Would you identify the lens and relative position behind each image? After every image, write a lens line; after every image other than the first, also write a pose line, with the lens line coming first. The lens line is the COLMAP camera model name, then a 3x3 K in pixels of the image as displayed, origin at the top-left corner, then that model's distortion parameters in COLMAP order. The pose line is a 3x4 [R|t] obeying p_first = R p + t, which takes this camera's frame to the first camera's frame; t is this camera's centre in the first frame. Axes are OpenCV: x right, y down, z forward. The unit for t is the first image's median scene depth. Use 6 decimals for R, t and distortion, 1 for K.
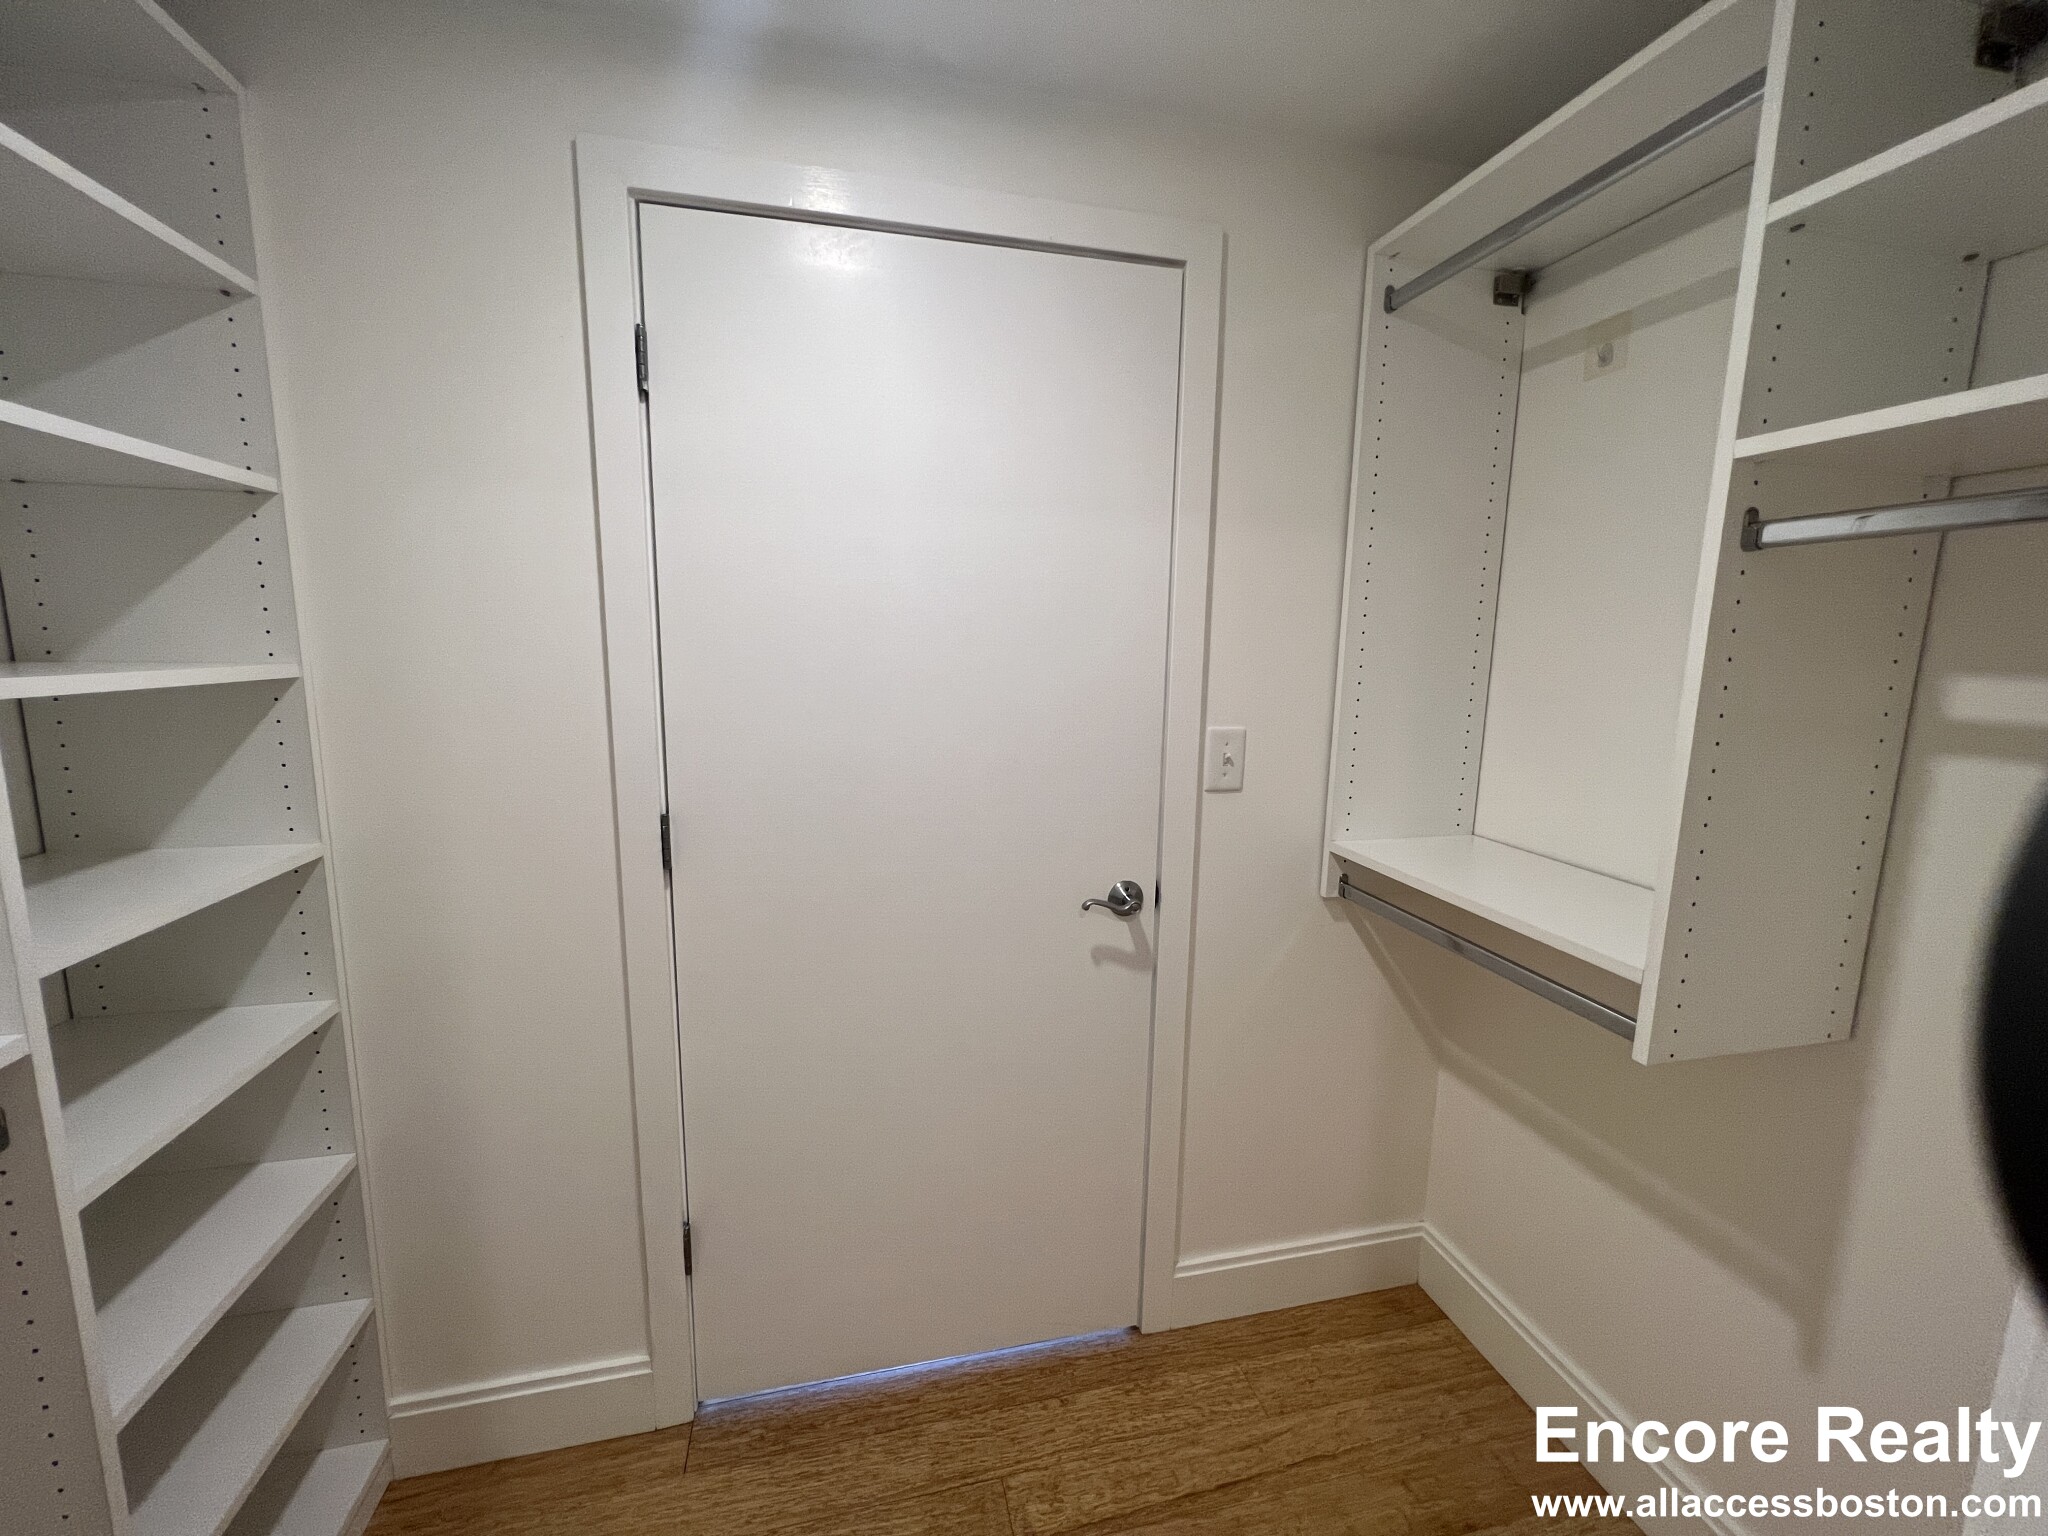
lens RADIAL K [[822.9, 0, 1030.3], [0, 822.9, 777.6], [0, 0, 1]] dist [-0.001608, 0.000873]
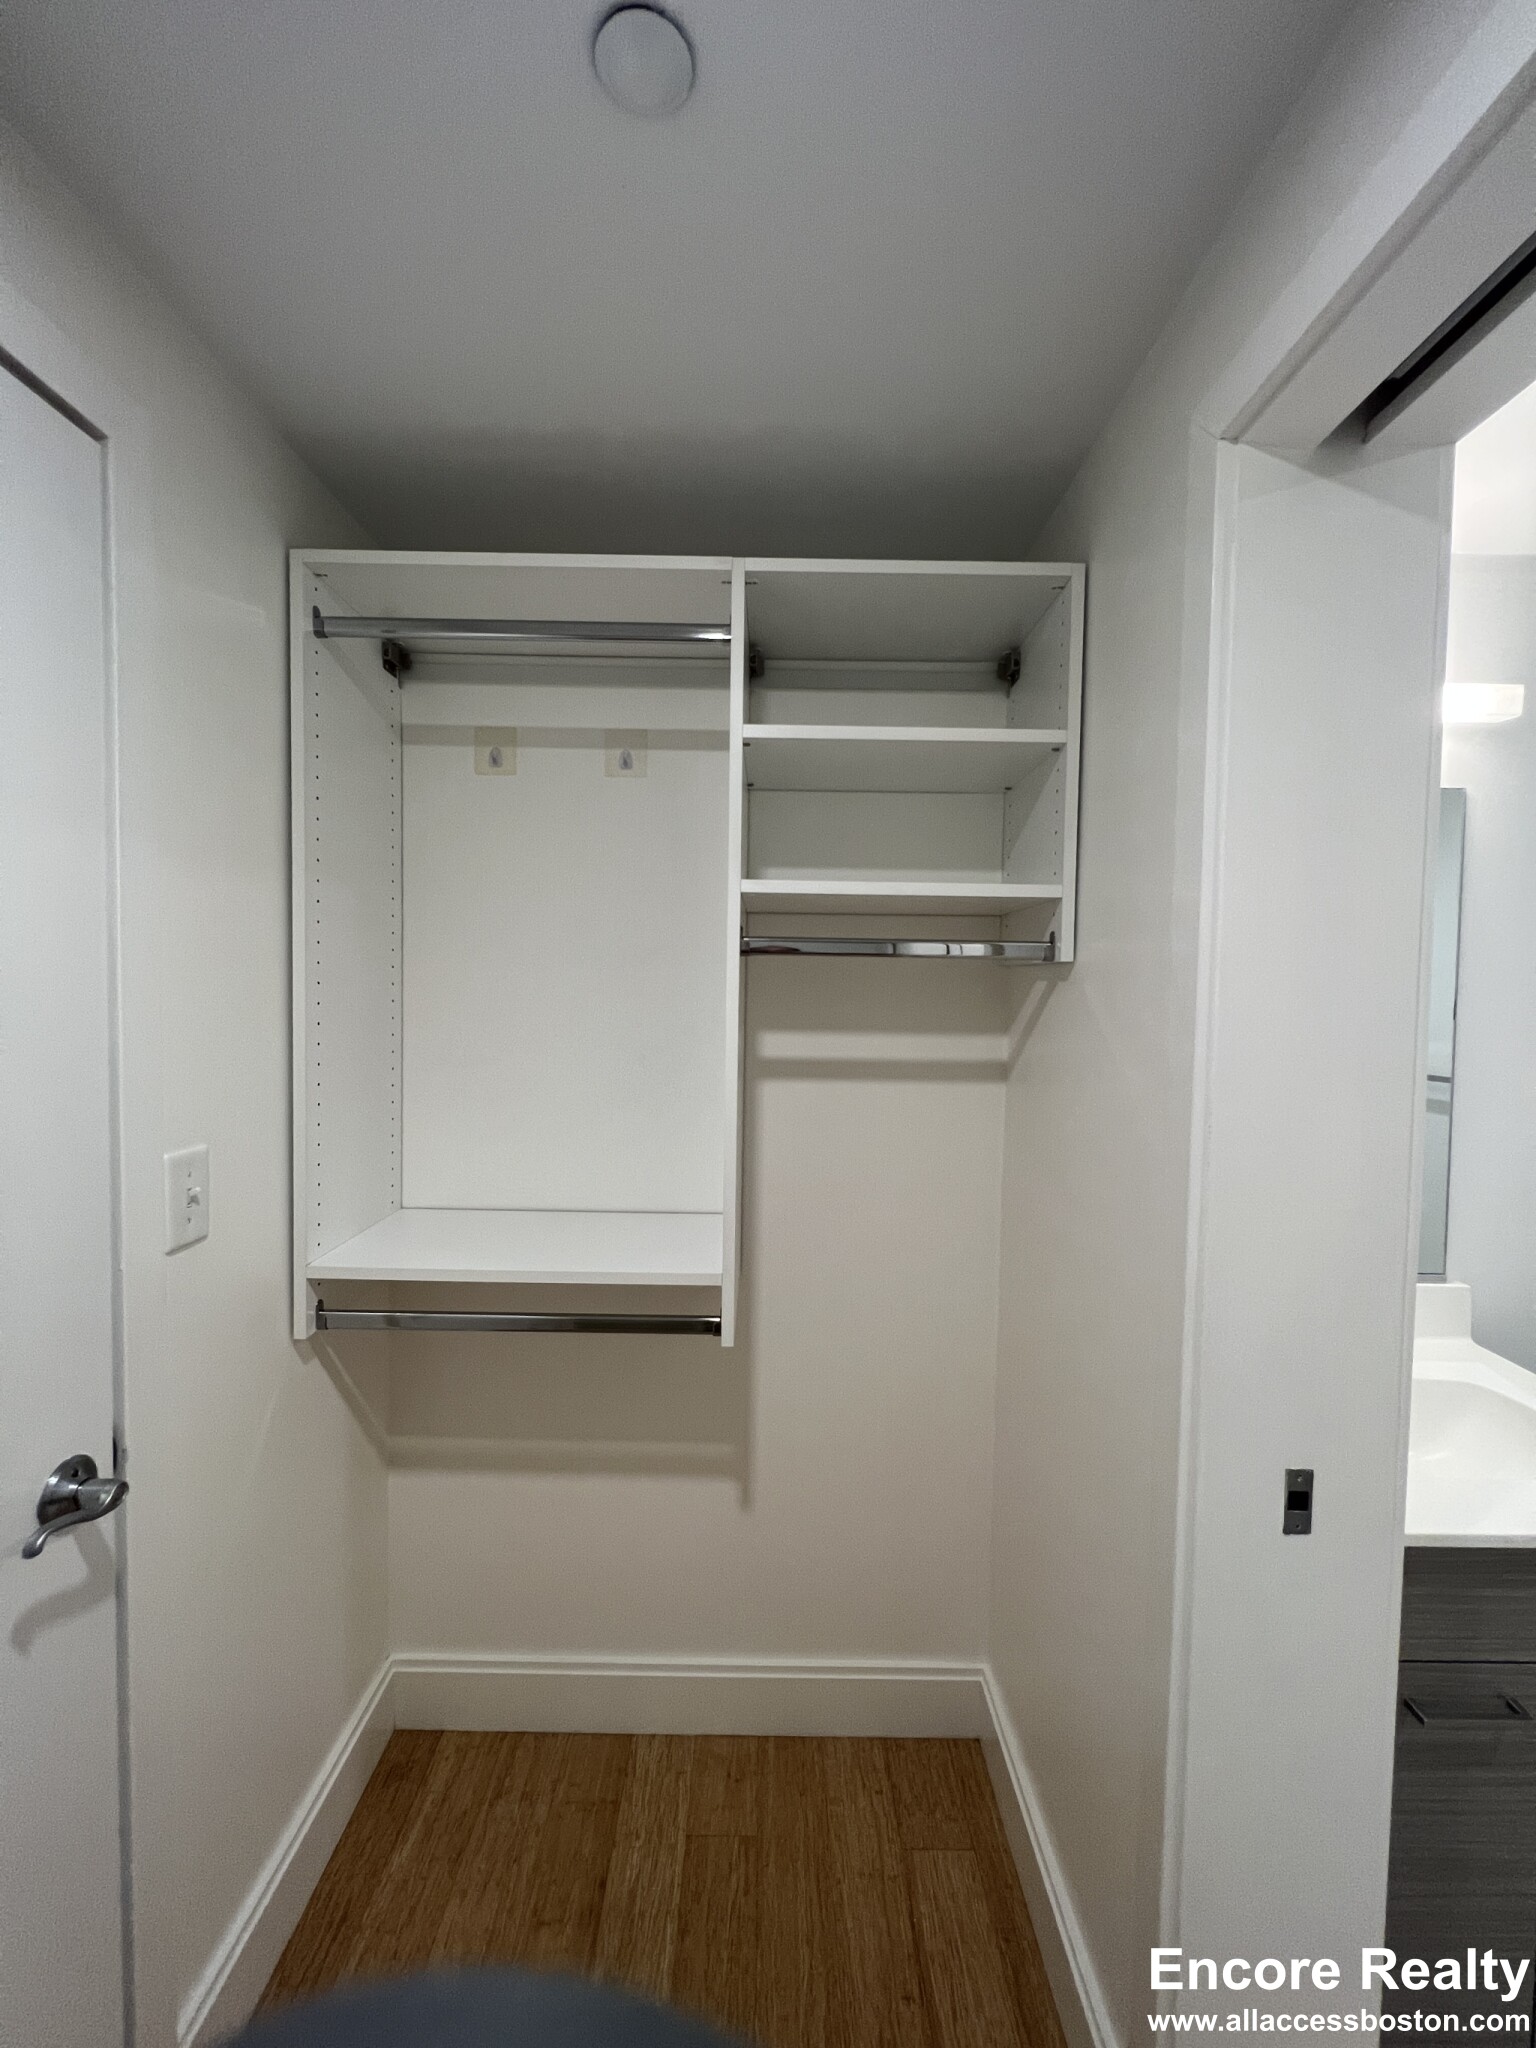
lens RADIAL K [[822.9, 0, 760.2], [0, 822.9, 1027.9], [0, 0, 1]] dist [-0.001608, 0.000873]
pose [[0.232272, -0.059610, 0.970823, -0.301087], [0.145616, 0.989002, 0.025888, -0.110984], [-0.961689, 0.135354, 0.238397, 0.388121]]
